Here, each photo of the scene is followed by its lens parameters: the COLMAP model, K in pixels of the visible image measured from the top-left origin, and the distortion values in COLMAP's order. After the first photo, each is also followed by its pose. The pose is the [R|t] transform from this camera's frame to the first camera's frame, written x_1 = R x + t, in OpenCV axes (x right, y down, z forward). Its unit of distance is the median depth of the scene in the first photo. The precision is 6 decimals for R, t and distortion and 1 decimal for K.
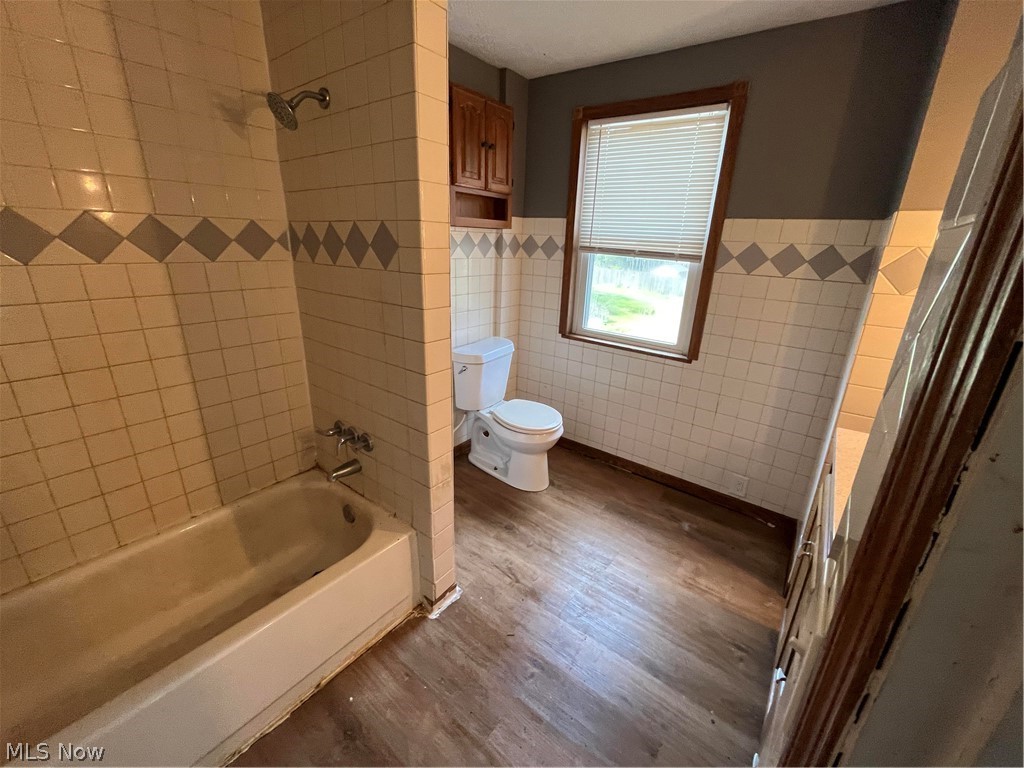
lens RADIAL K [[417.4, 0, 512.3], [0, 417.4, 379.5], [0, 0, 1]] dist [0.003449, 0.001647]
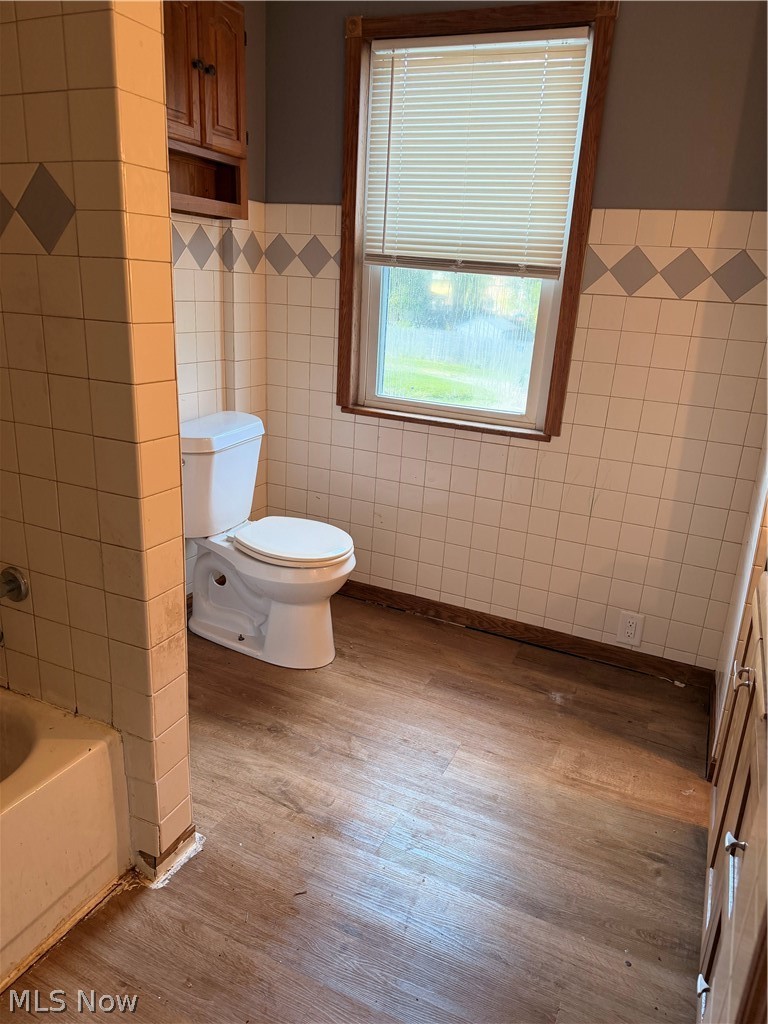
lens RADIAL K [[724.3, 0, 382.0], [0, 724.3, 516.0], [0, 0, 1]] dist [0.068620, -0.074876]
pose [[0.977153, -0.047707, 0.207114, -0.063535], [0.049699, 0.998754, -0.004424, 0.076560], [-0.206645, 0.014616, 0.978307, -0.026873]]
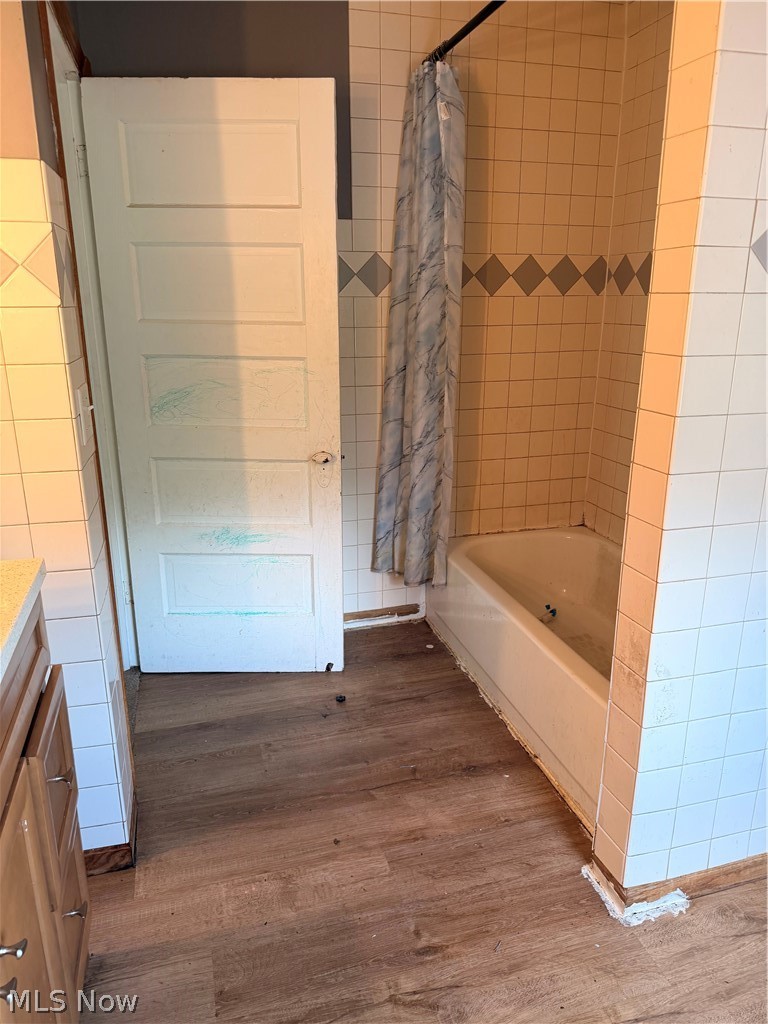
lens RADIAL K [[724.3, 0, 380.8], [0, 724.3, 519.8], [0, 0, 1]] dist [0.068620, -0.074876]
pose [[-0.598845, 0.208344, -0.773290, 0.579739], [-0.264869, 0.859709, 0.436744, -0.205386], [0.755797, 0.466362, -0.459649, 0.856587]]
